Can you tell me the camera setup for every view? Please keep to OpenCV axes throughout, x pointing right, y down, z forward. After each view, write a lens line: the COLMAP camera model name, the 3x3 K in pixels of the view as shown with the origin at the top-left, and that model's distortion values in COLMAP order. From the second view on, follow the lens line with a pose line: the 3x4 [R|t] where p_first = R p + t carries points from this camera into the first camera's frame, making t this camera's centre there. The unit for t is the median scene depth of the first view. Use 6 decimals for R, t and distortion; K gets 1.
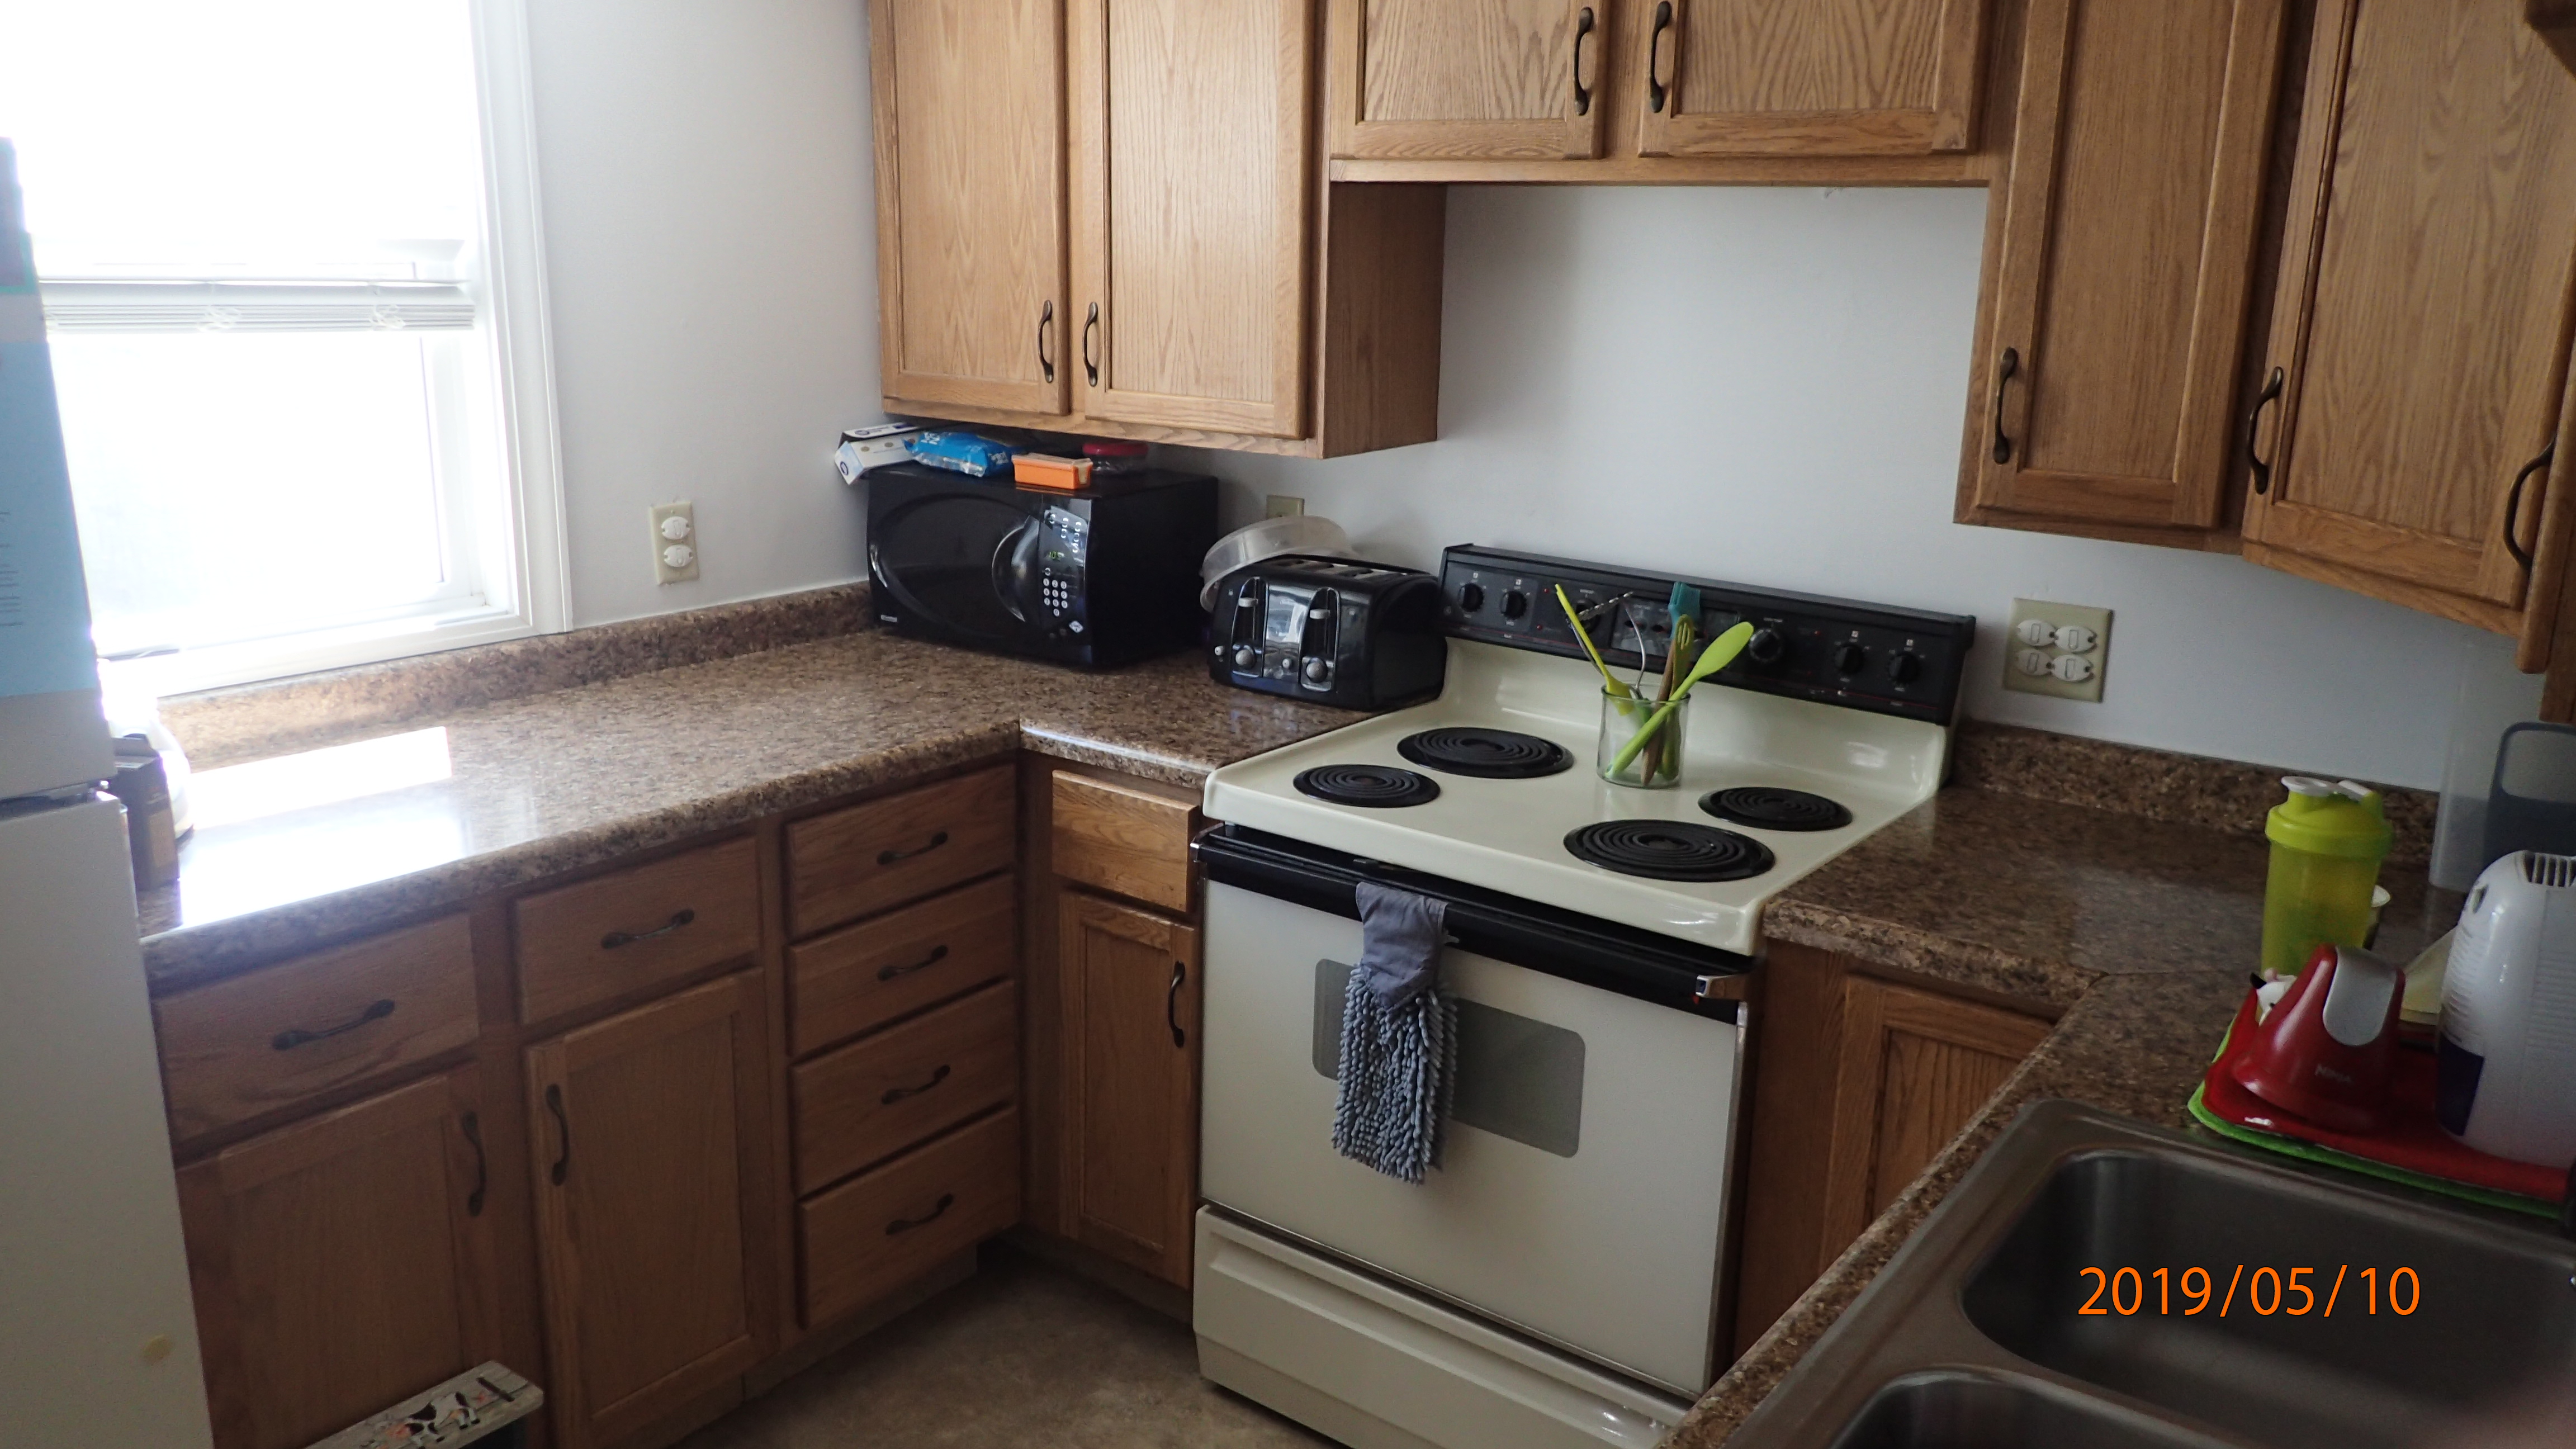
lens RADIAL K [[1945.6, 0, 1272.8], [0, 1945.6, 728.7], [0, 0, 1]] dist [0.008156, 0.003388]
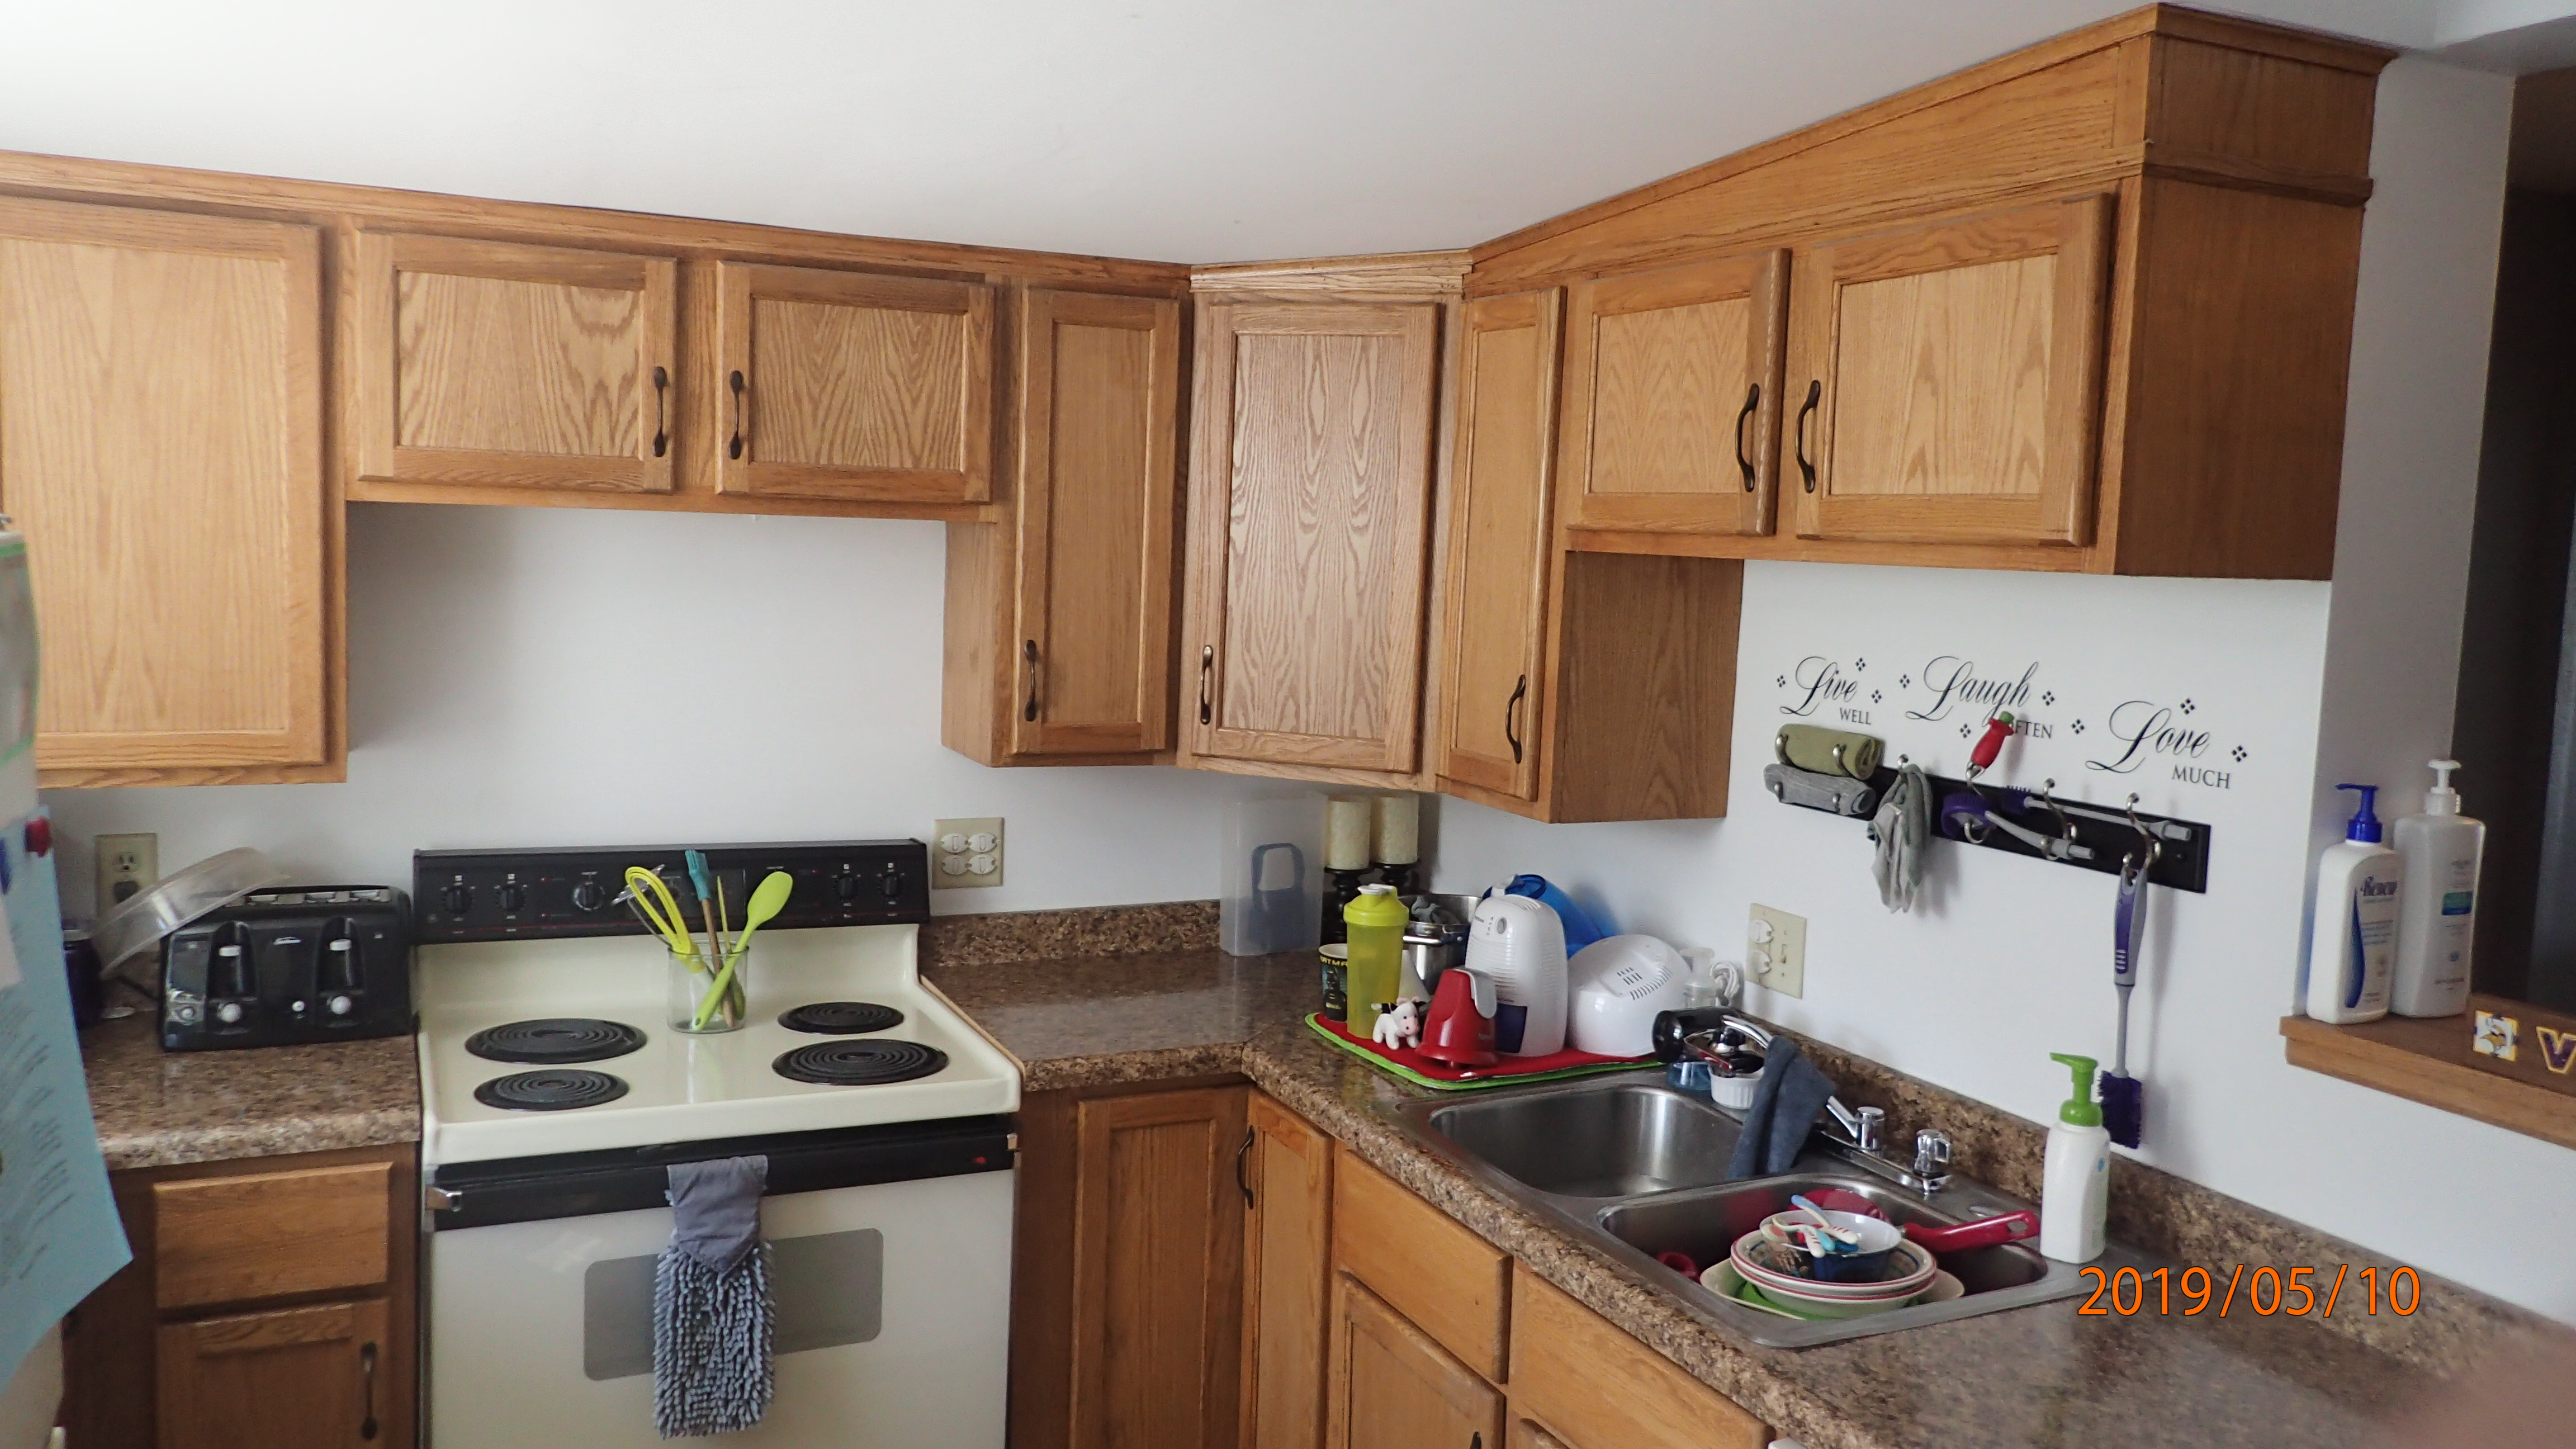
lens RADIAL K [[1945.6, 0, 1265.2], [0, 1945.6, 726.2], [0, 0, 1]] dist [0.008156, 0.003388]
pose [[0.466359, -0.095265, 0.879451, -0.717442], [0.193063, 0.981179, 0.003906, -0.097739], [-0.863270, 0.167968, 0.475974, 0.178762]]
